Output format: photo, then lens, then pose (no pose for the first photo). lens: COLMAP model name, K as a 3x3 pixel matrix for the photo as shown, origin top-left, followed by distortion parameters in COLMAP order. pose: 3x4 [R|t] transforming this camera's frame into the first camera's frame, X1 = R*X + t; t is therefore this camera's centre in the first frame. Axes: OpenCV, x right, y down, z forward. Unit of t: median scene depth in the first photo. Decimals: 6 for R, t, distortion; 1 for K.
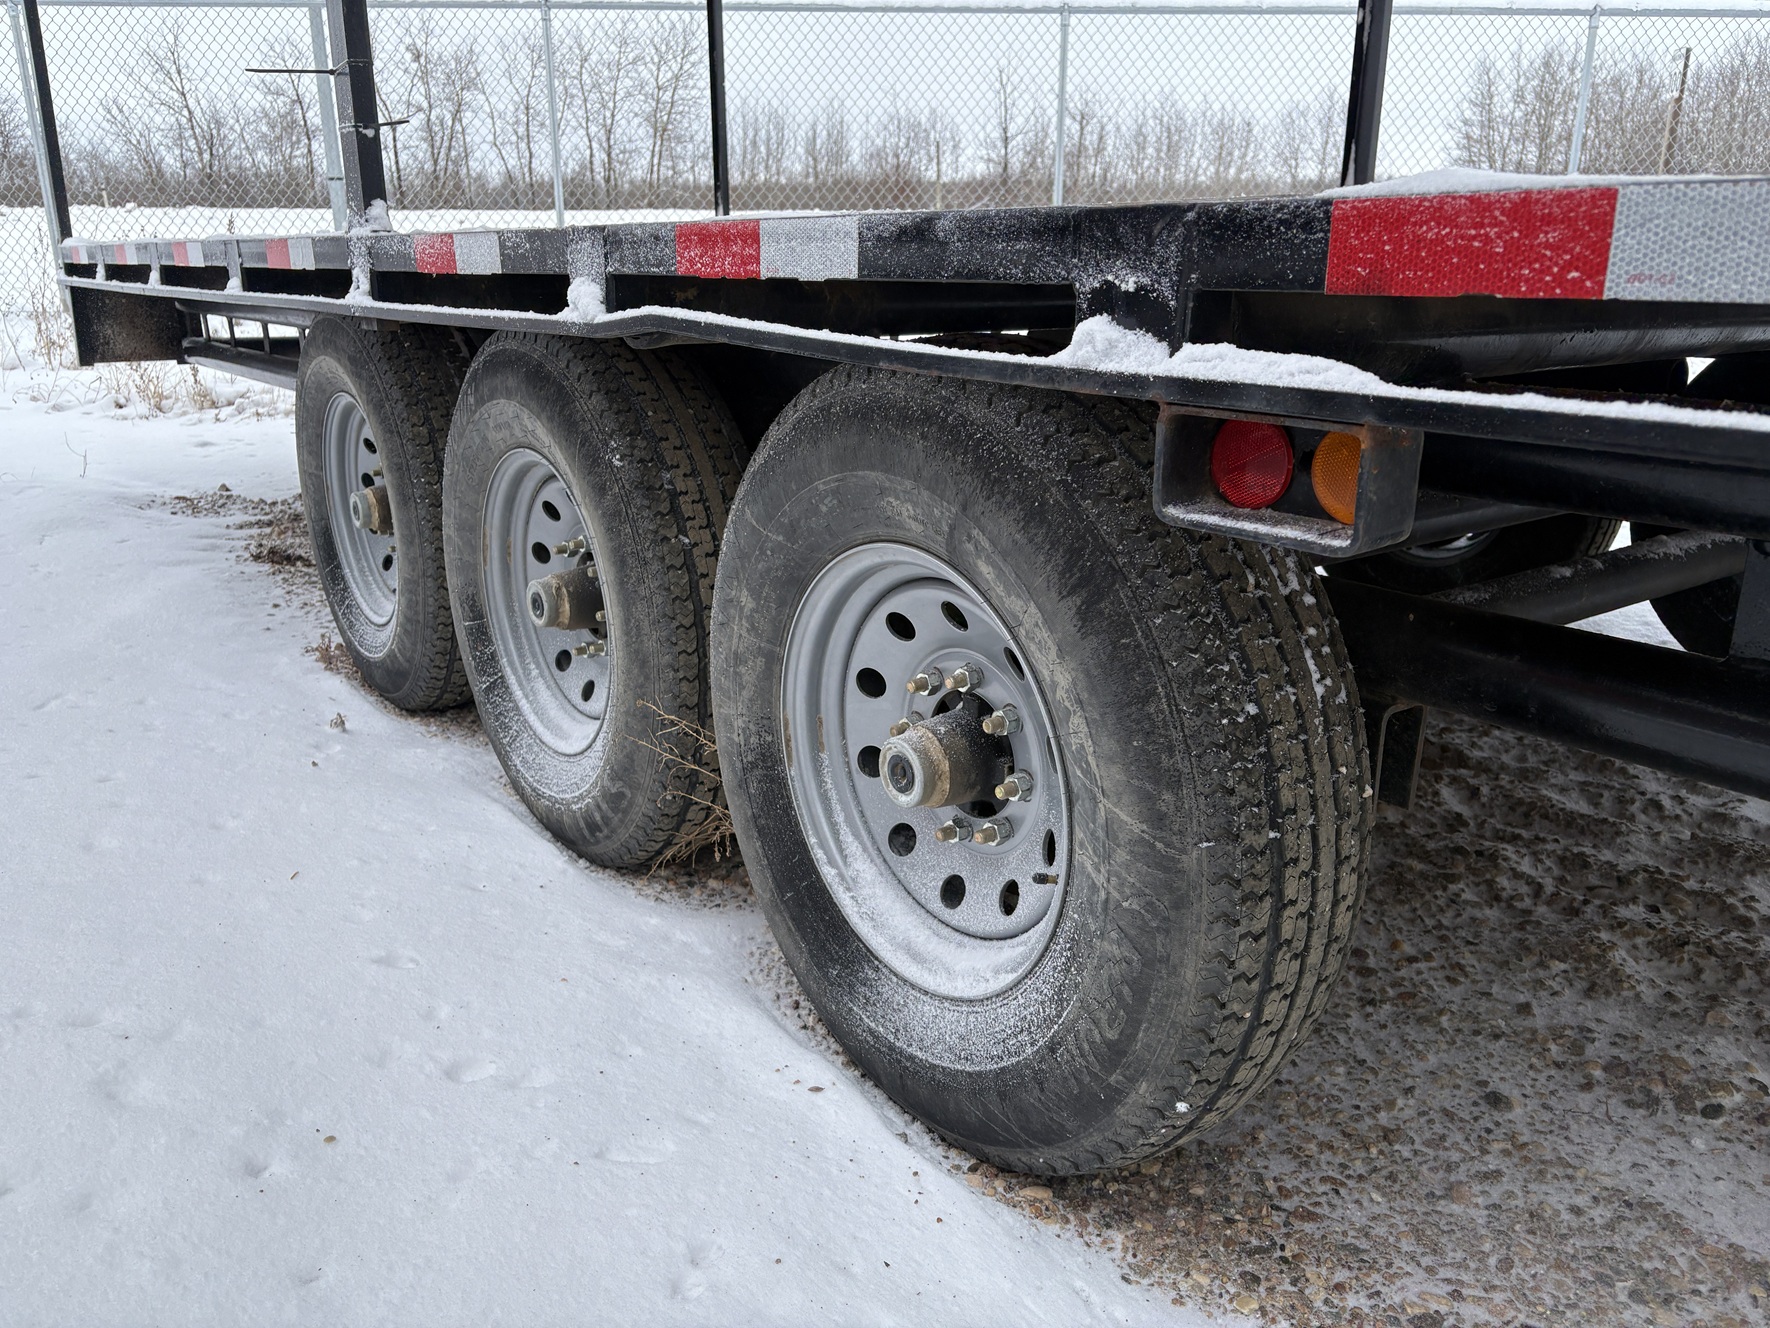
lens RADIAL K [[1330.4, 0, 887.2], [0, 1330.4, 643.6], [0, 0, 1]] dist [0.081693, -0.097277]
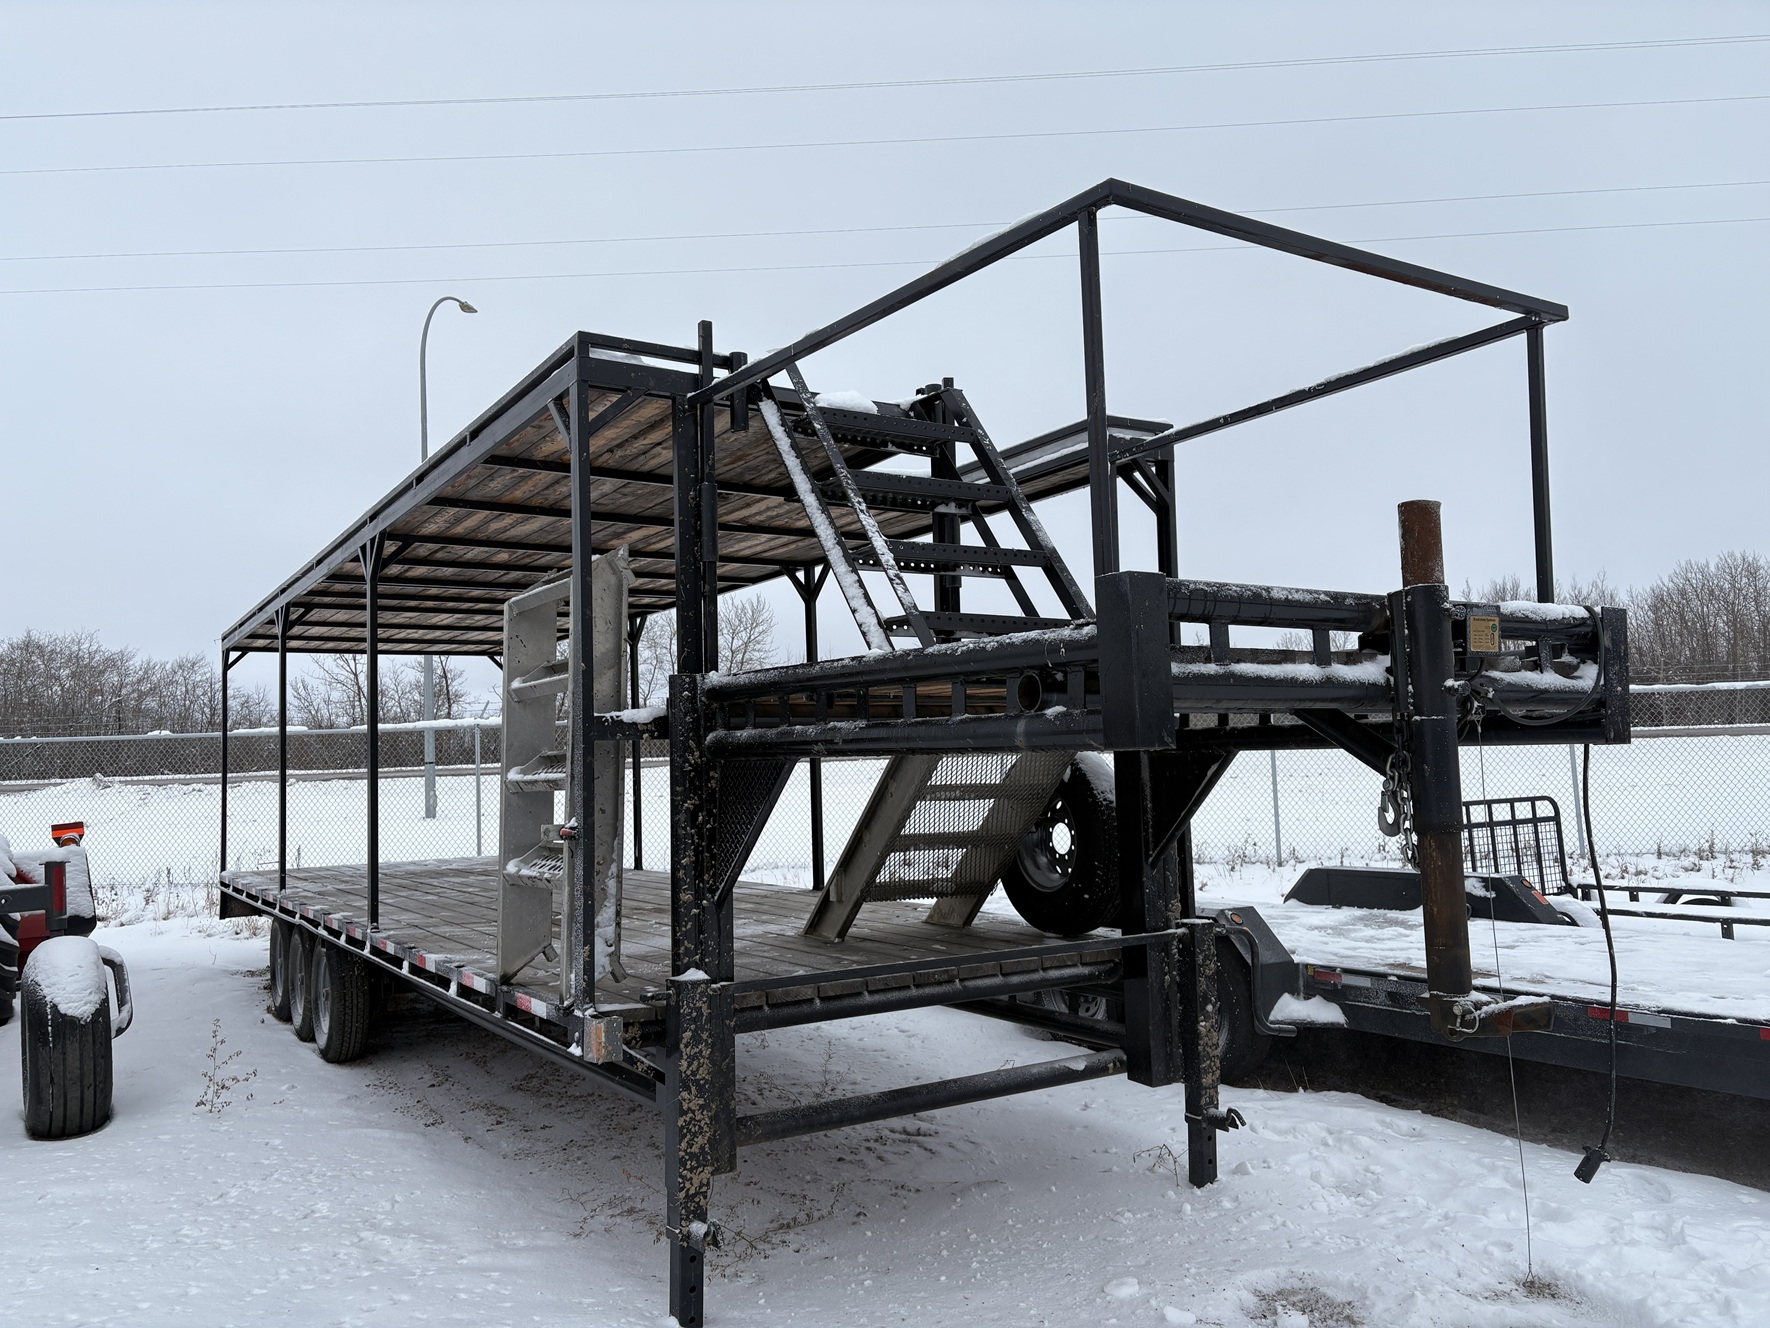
lens RADIAL K [[1329.4, 0, 873.8], [0, 1329.4, 665.0], [0, 0, 1]] dist [0.036932, -0.003515]
pose [[0.995322, -0.034803, -0.090127, 0.934419], [0.001295, 0.937586, -0.347750, 0.242524], [0.096605, 0.346006, 0.933245, -1.503363]]
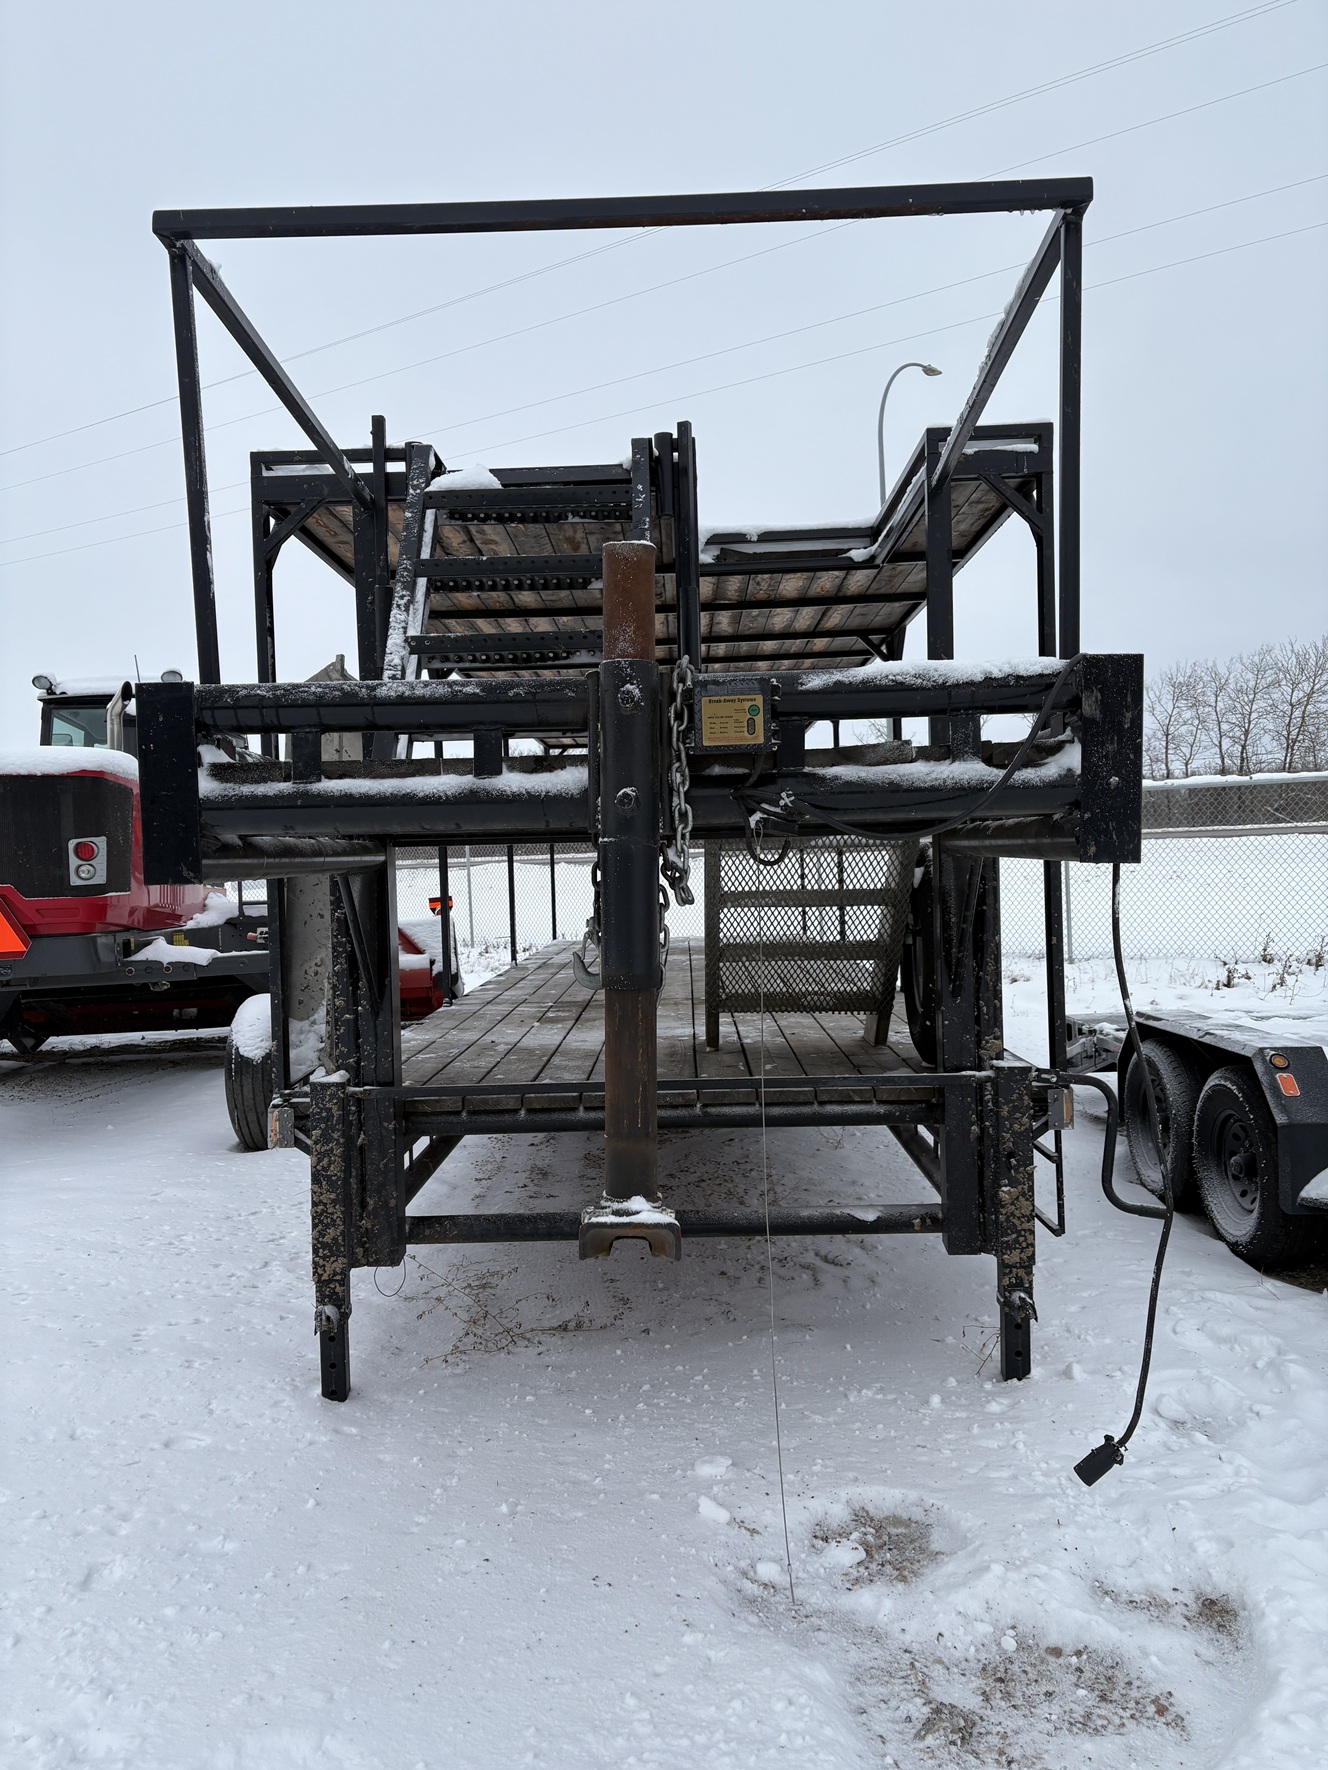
lens RADIAL K [[1330.4, 0, 655.6], [0, 1330.4, 889.8], [0, 0, 1]] dist [0.081693, -0.097277]
pose [[0.781839, -0.009705, -0.623405, 1.446215], [-0.142764, 0.970527, -0.194155, 0.155046], [0.606915, 0.240798, 0.757410, -1.228896]]
